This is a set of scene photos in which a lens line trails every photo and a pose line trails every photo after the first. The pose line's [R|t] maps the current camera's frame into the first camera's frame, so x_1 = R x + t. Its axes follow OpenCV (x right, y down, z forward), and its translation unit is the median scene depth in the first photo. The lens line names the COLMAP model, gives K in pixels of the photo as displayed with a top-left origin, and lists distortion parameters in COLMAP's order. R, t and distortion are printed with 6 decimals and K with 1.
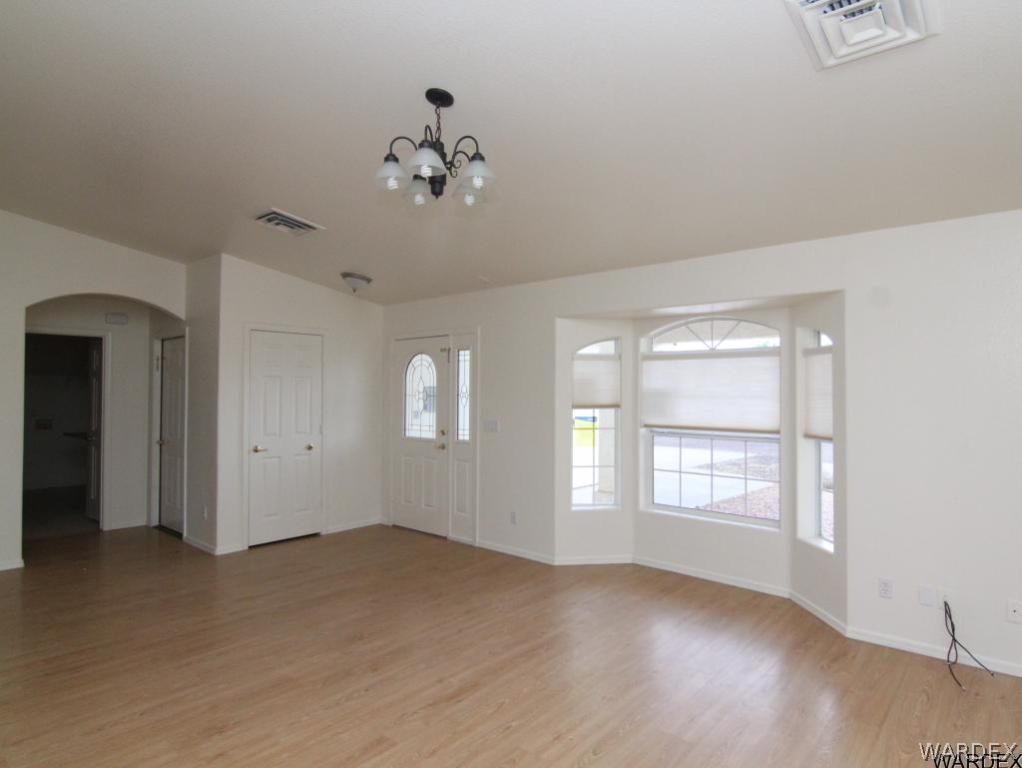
lens RADIAL K [[565.7, 0, 508.8], [0, 565.7, 384.2], [0, 0, 1]] dist [0.002534, -0.016495]
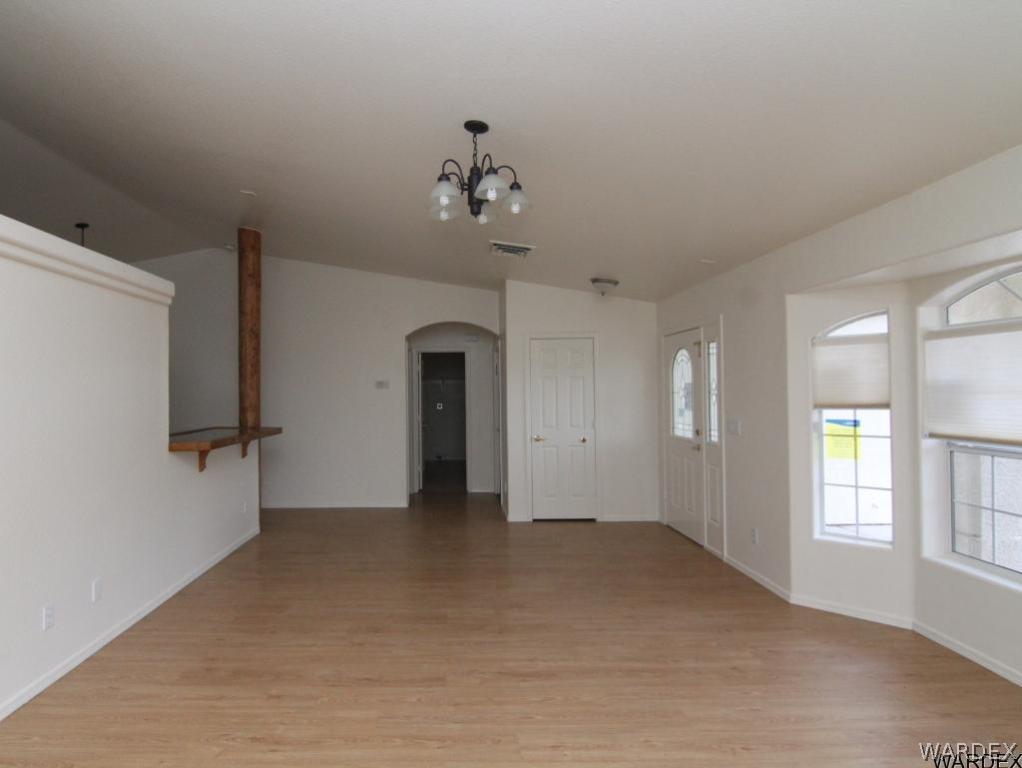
lens RADIAL K [[565.7, 0, 504.0], [0, 565.7, 385.3], [0, 0, 1]] dist [0.002534, -0.016495]
pose [[0.659680, -0.015611, -0.751385, 0.406724], [0.020542, 0.999785, -0.002737, 0.004345], [0.751266, -0.013629, 0.659859, 0.162369]]
